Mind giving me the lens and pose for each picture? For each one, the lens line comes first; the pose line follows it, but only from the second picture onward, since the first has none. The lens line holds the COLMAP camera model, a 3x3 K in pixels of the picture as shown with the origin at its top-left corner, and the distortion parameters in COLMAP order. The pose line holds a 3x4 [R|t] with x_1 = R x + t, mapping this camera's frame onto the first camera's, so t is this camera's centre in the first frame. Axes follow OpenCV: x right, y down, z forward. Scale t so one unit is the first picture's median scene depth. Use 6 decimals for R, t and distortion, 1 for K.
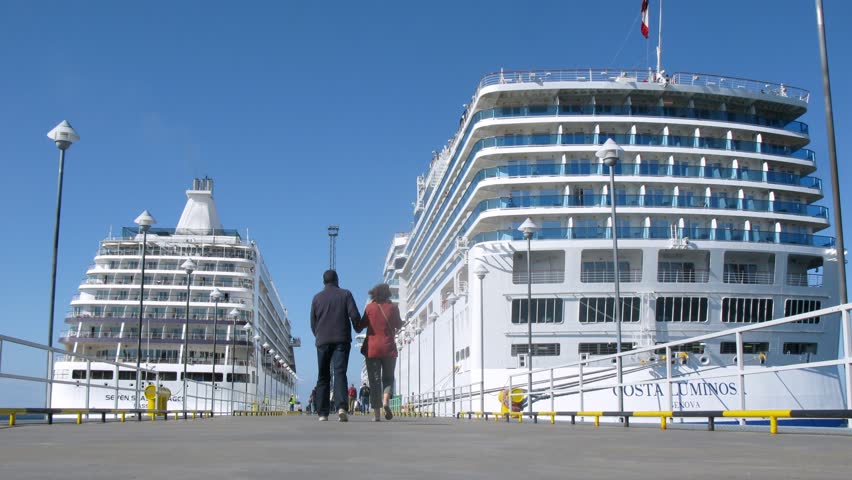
lens RADIAL K [[907.8, 0, 425.9], [0, 907.8, 264.9], [0, 0, 1]] dist [-0.184368, 0.008046]
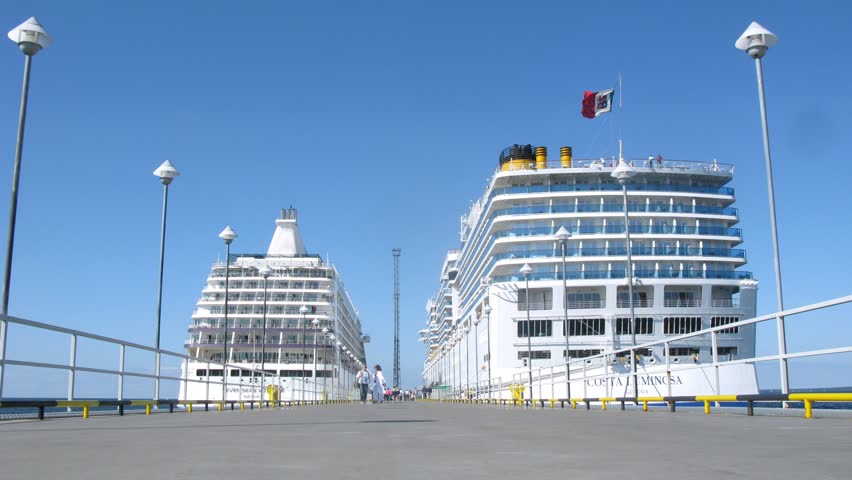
lens RADIAL K [[826.2, 0, 426.0], [0, 826.2, 240.0], [0, 0, 1]] dist [-0.165259, 0.000399]
pose [[0.997634, -0.019121, -0.066041, 0.032416], [0.016988, 0.999320, -0.032716, -0.046177], [0.066622, 0.031517, 0.997280, -0.311810]]
